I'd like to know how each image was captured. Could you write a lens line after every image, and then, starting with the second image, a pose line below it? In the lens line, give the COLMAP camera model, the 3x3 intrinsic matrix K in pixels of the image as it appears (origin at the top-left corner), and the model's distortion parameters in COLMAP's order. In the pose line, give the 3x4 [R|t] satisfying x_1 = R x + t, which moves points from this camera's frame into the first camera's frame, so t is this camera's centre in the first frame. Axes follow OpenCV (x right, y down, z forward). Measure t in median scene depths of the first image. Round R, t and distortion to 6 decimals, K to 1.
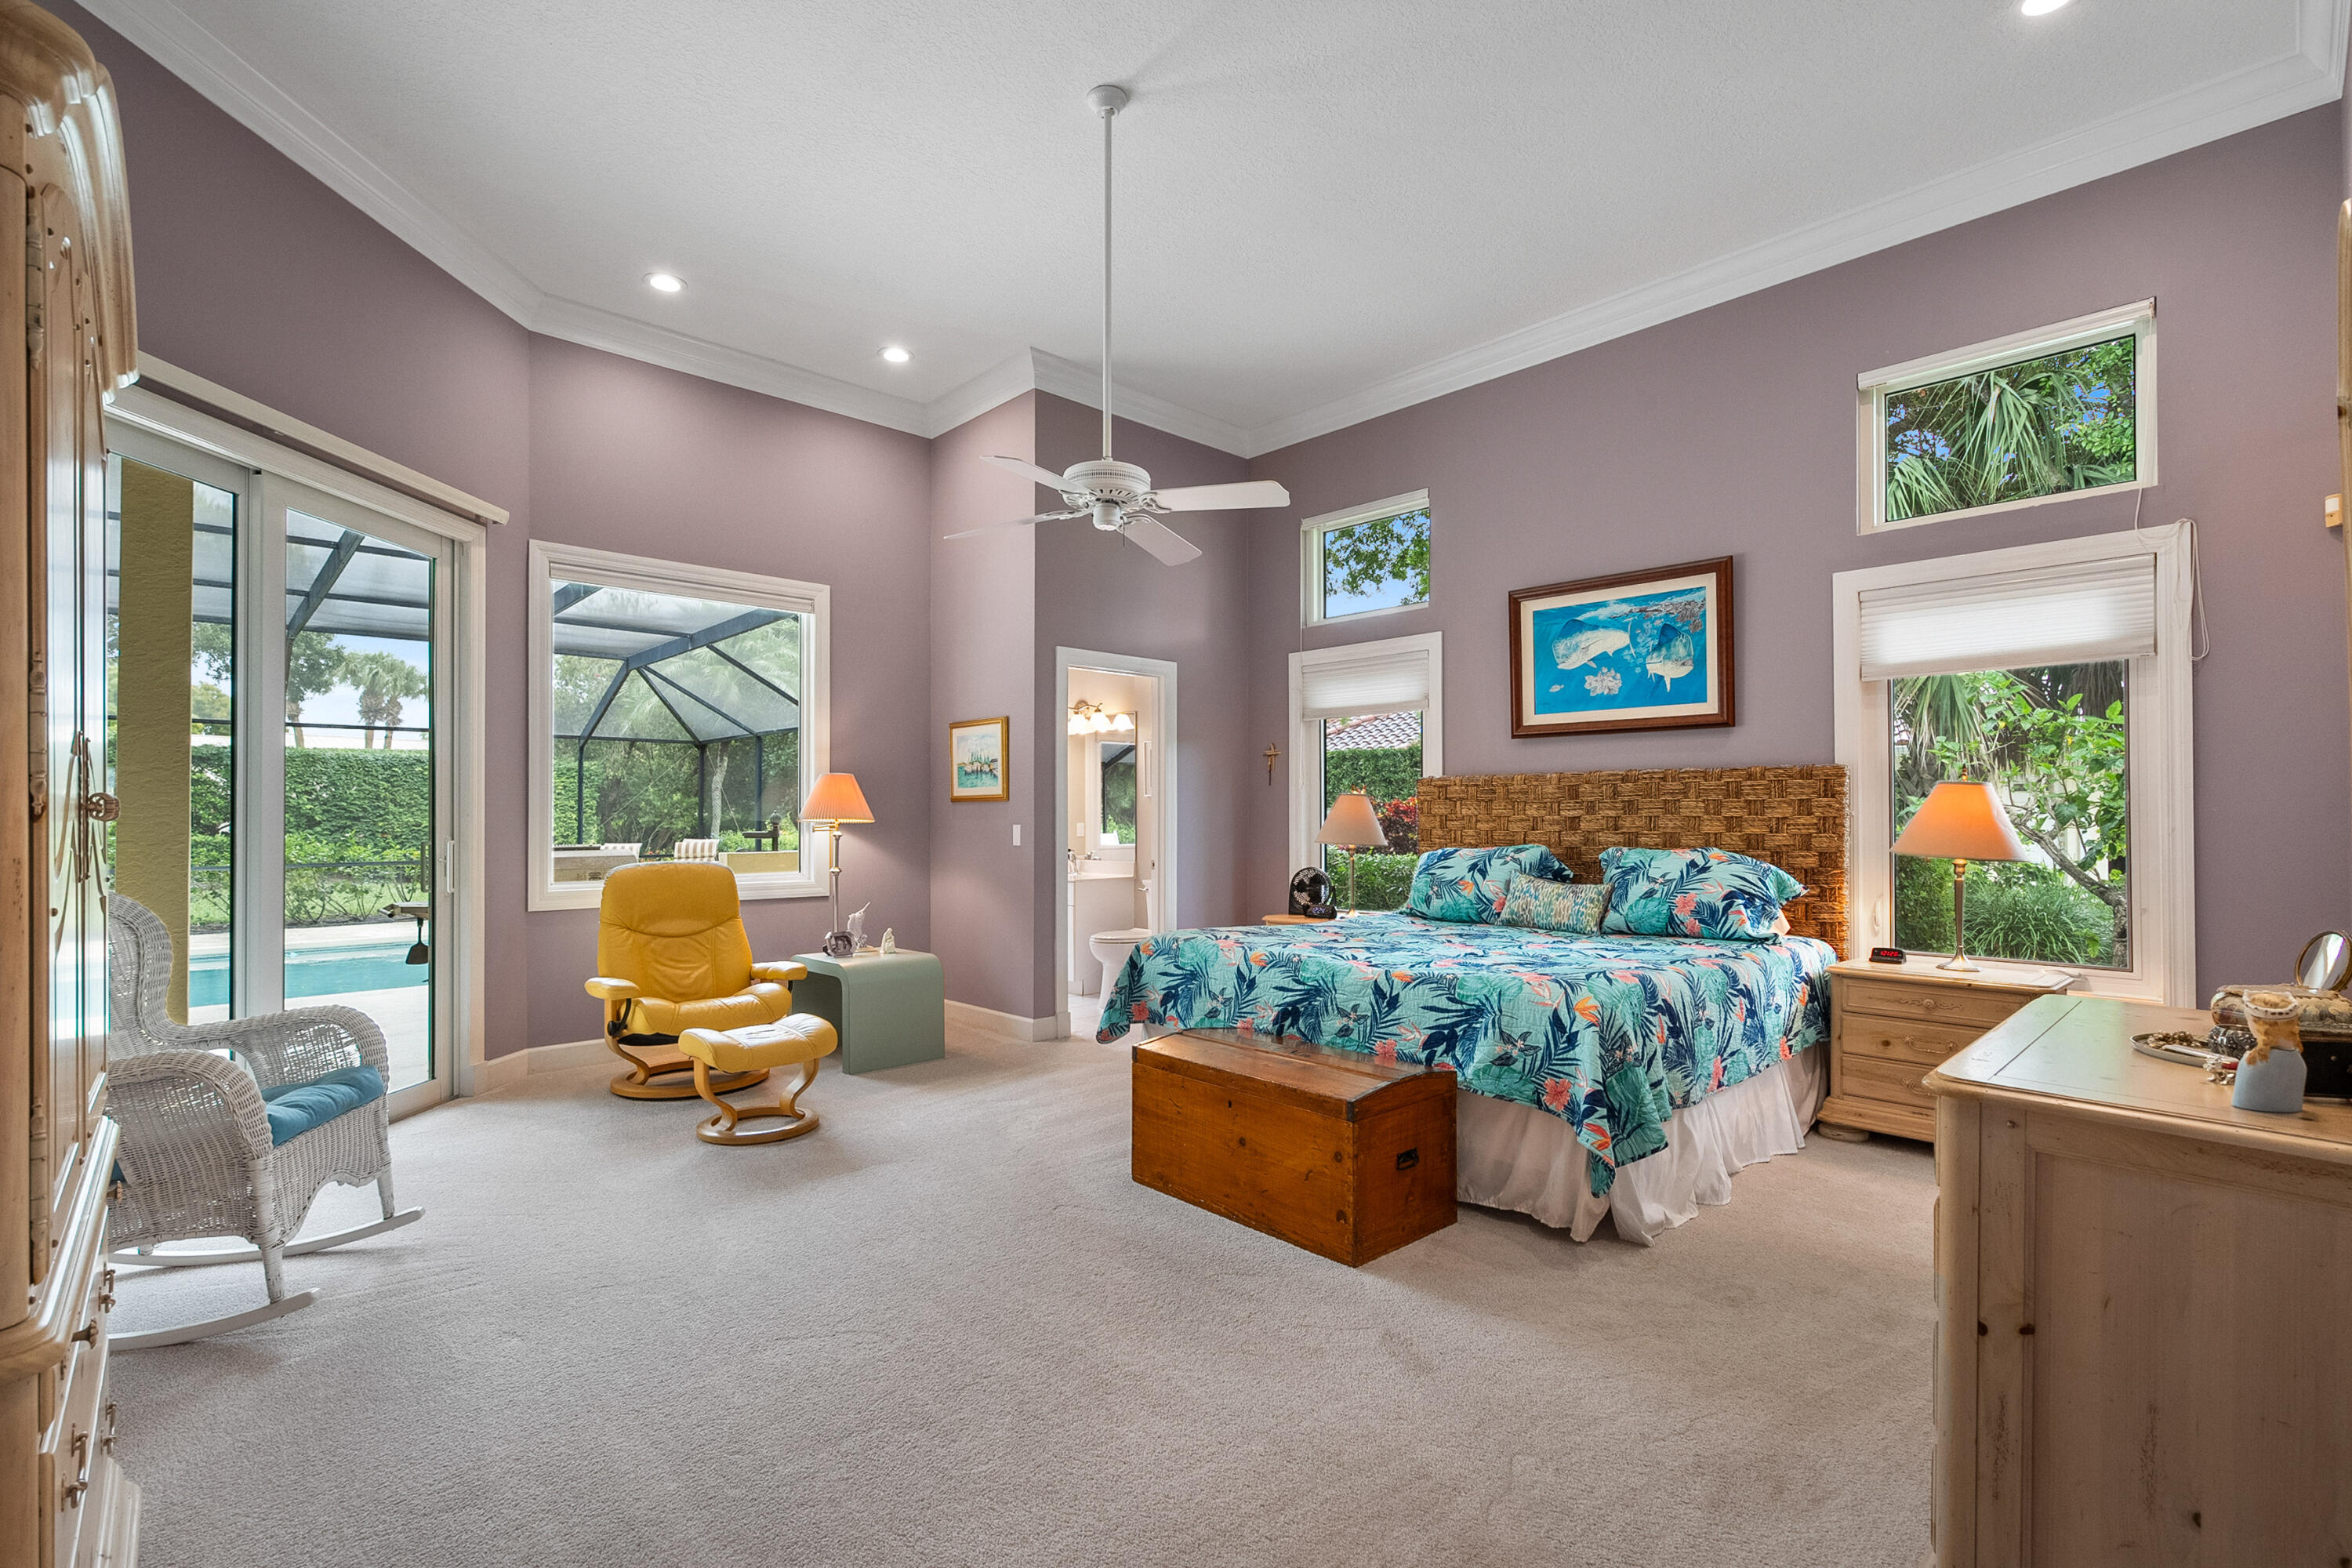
lens RADIAL K [[1054.2, 0, 1172.4], [0, 1054.2, 803.2], [0, 0, 1]] dist [-0.009744, 0.003508]
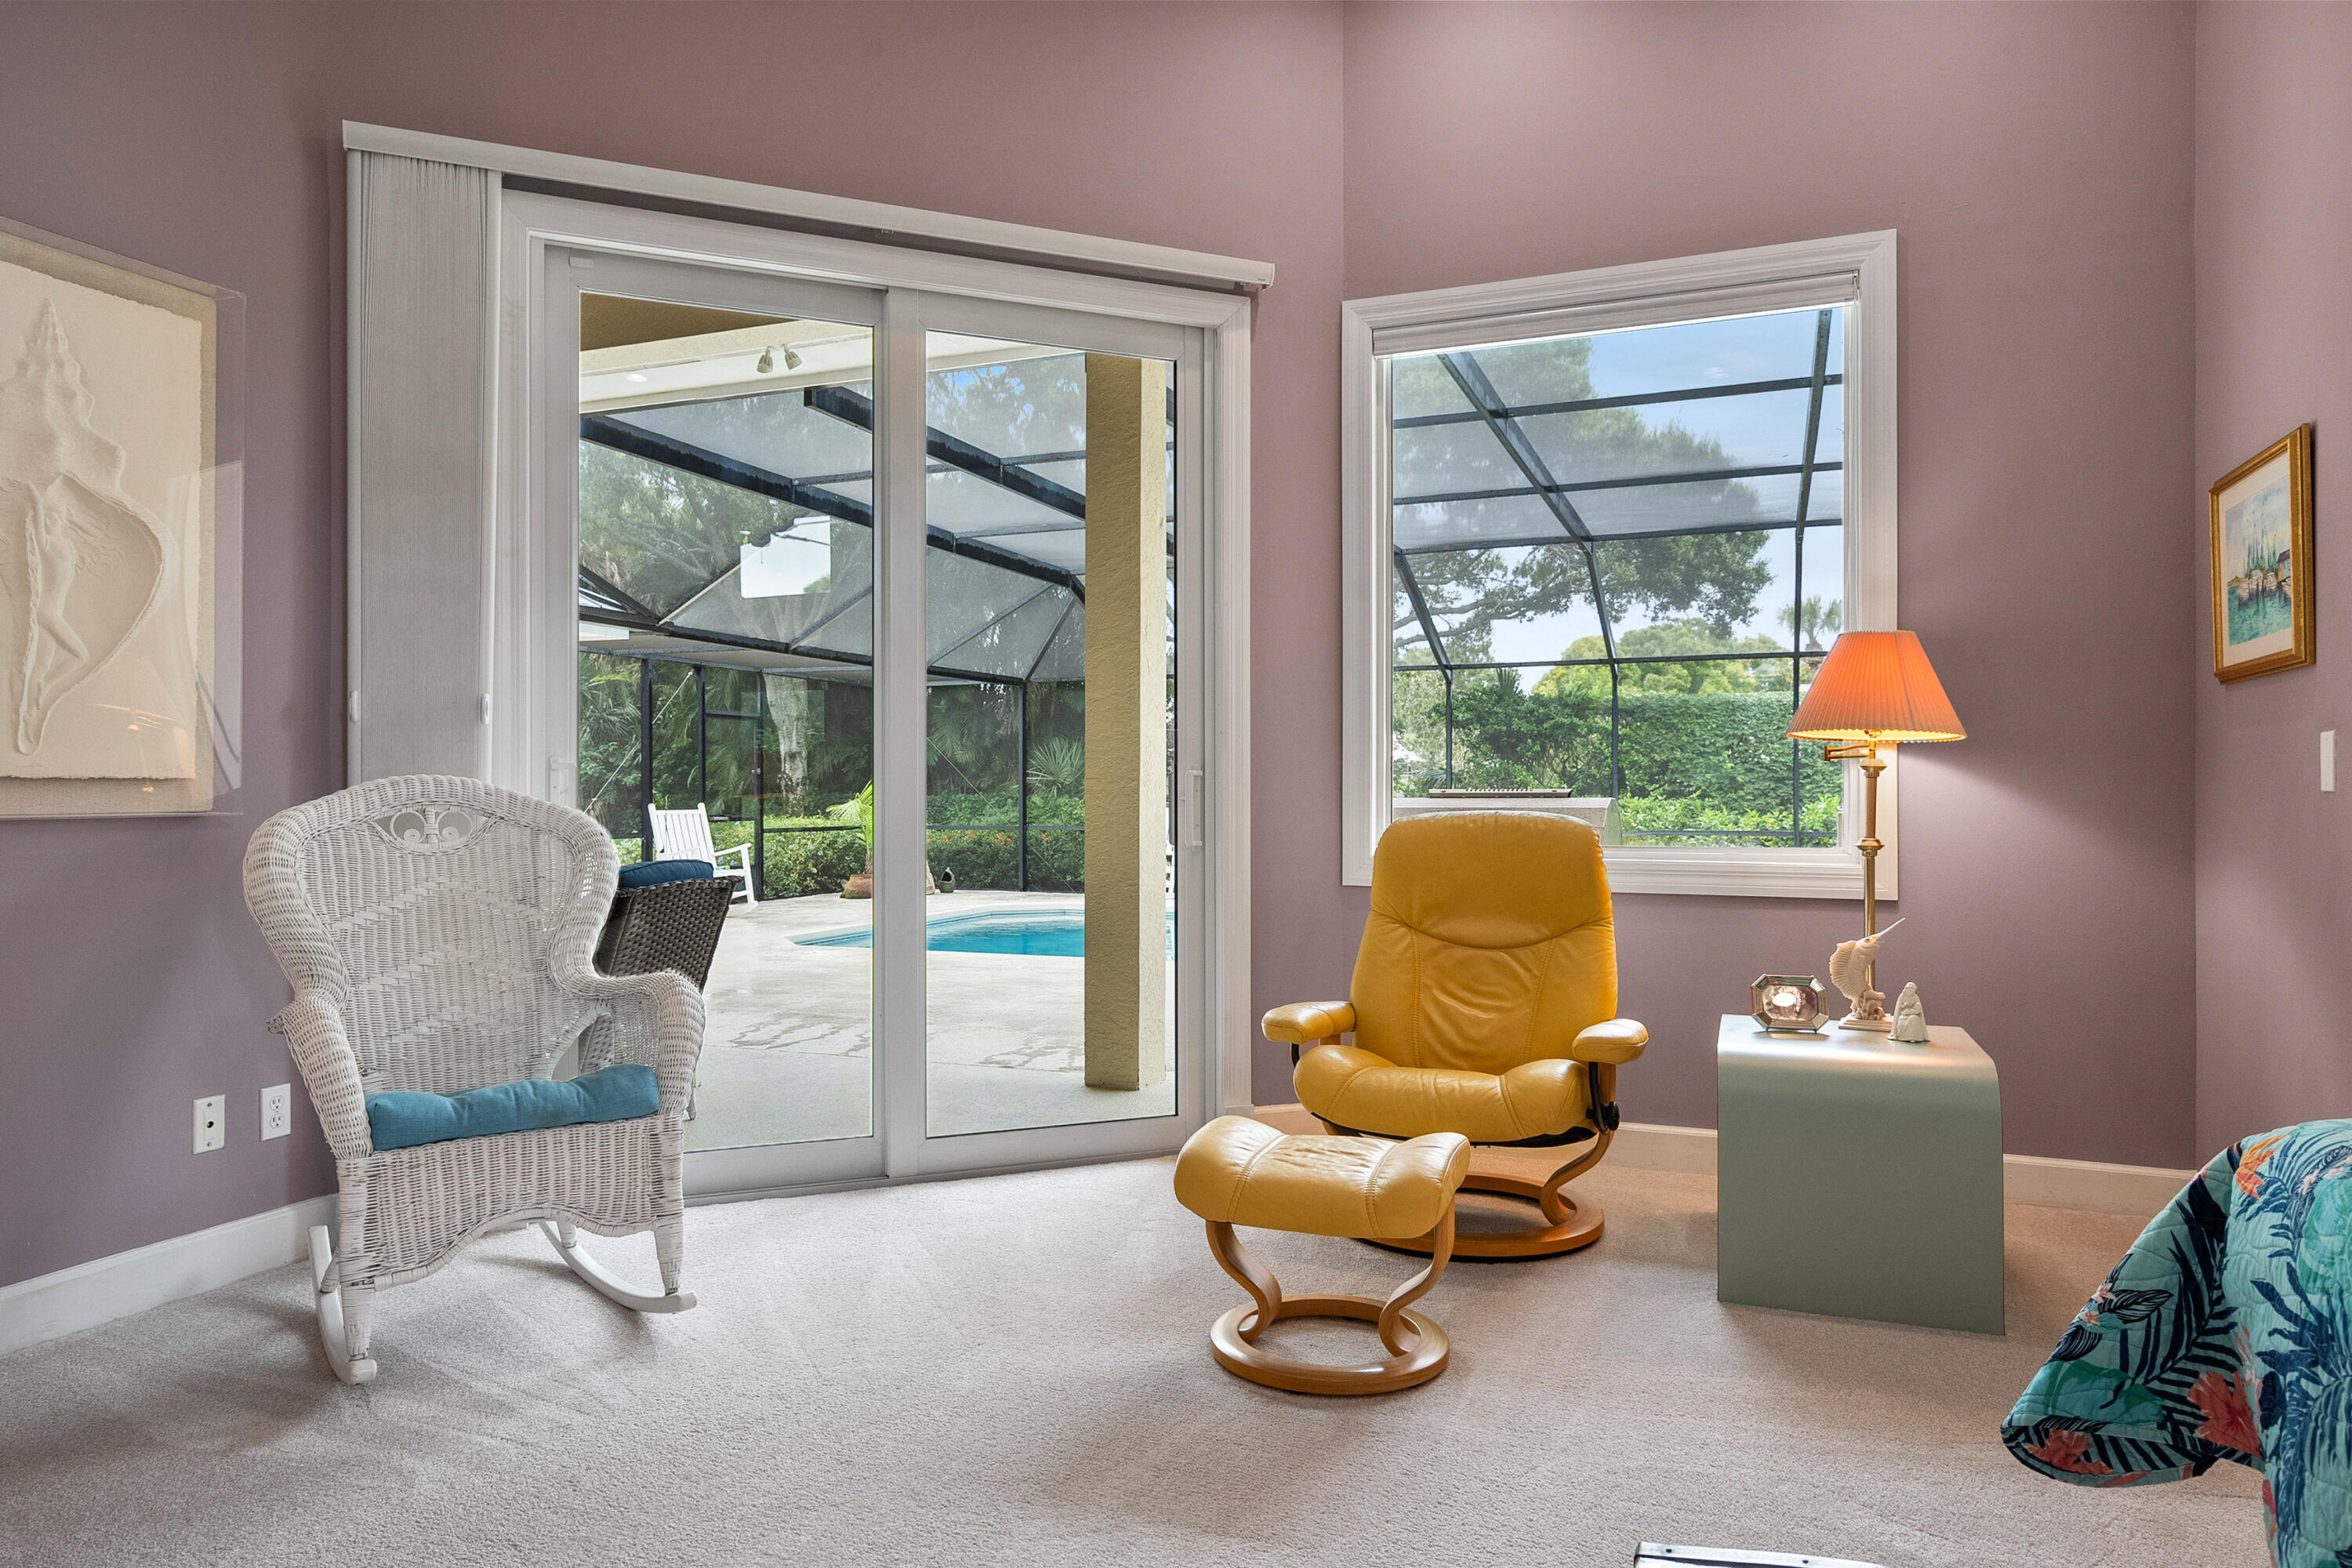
lens RADIAL K [[1474.1, 0, 1169.1], [0, 1474.1, 782.1], [0, 0, 1]] dist [-0.001377, 0.006405]
pose [[0.413799, -0.003316, -0.910362, 0.168169], [0.012193, 0.999924, 0.001900, 0.039877], [0.910287, -0.011886, 0.413808, 0.570980]]
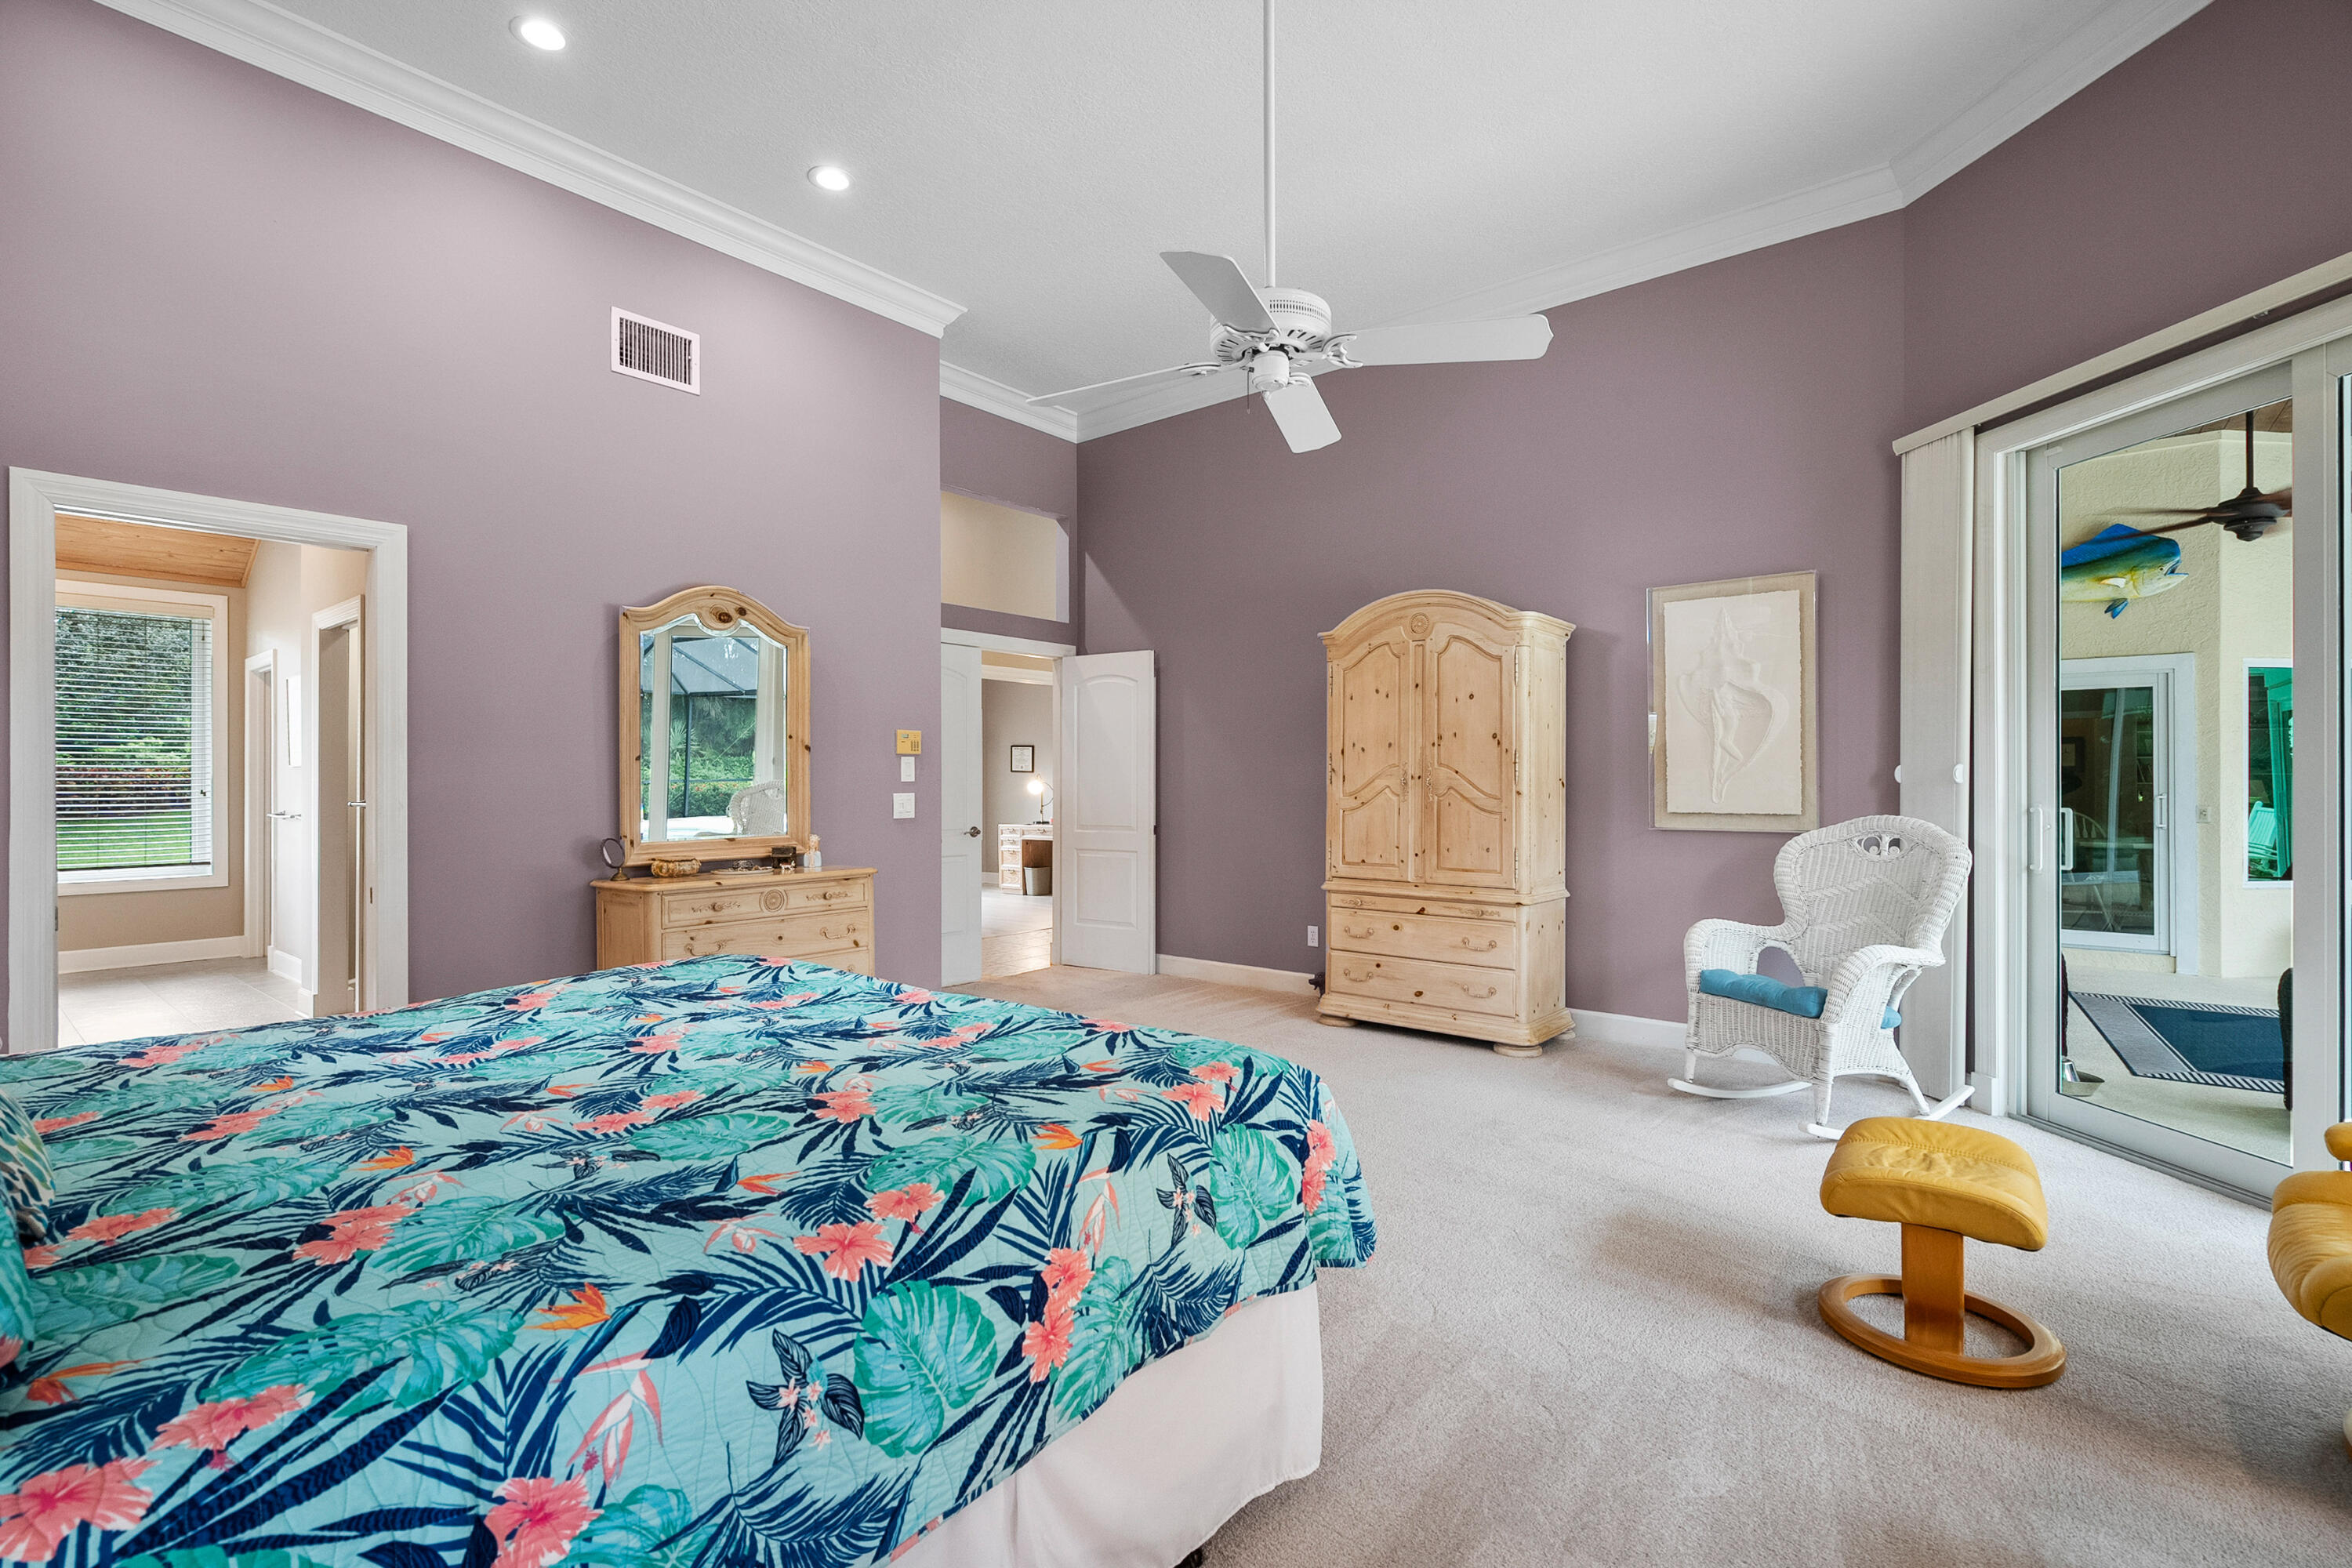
lens RADIAL K [[1054.2, 0, 1166.7], [0, 1054.2, 781.3], [0, 0, 1]] dist [-0.009744, 0.003508]
pose [[-0.991862, 0.003584, -0.127264, 0.079444], [0.005057, 0.999924, -0.011252, 0.011617], [0.127214, -0.011804, -0.991805, 1.320251]]
